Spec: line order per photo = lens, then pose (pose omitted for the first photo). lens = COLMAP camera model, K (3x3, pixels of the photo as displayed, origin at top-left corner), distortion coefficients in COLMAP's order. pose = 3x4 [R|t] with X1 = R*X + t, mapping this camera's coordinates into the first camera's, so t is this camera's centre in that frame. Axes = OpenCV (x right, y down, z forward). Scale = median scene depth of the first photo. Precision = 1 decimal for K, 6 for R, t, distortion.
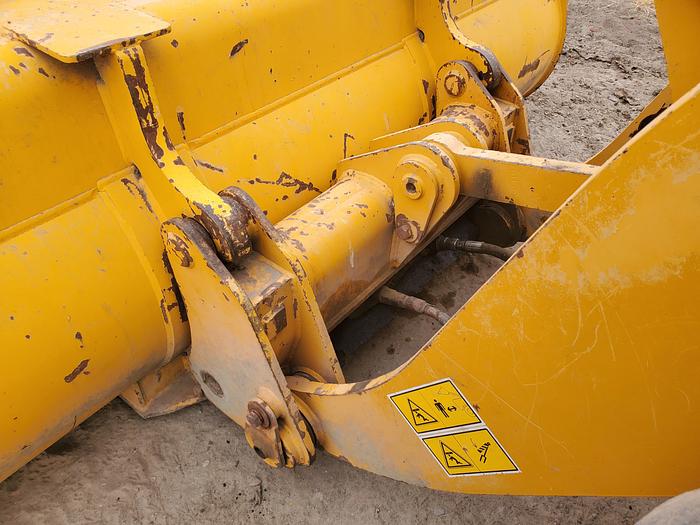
lens RADIAL K [[530.0, 0, 352.7], [0, 530.0, 238.9], [0, 0, 1]] dist [0.076655, -0.092695]
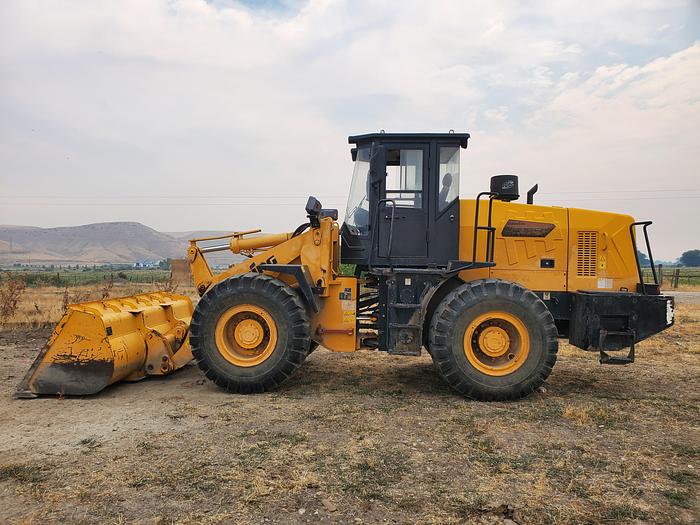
lens RADIAL K [[561.6, 0, 351.5], [0, 561.6, 261.9], [0, 0, 1]] dist [0.011187, 0.003700]
pose [[0.816474, -0.035751, 0.576274, -2.139557], [0.400587, 0.753861, -0.520790, 3.772924], [-0.415812, 0.656060, 0.629830, -4.878195]]
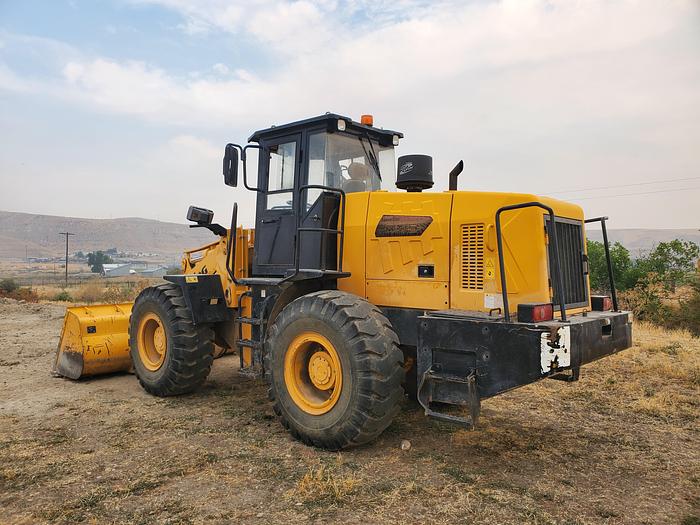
lens RADIAL K [[562.2, 0, 363.3], [0, 562.2, 261.5], [0, 0, 1]] dist [0.035793, -0.002402]
pose [[0.995948, -0.053092, -0.072587, 3.336431], [-0.008308, 0.749372, -0.662098, 4.379817], [0.089546, 0.660018, 0.745894, -5.338252]]
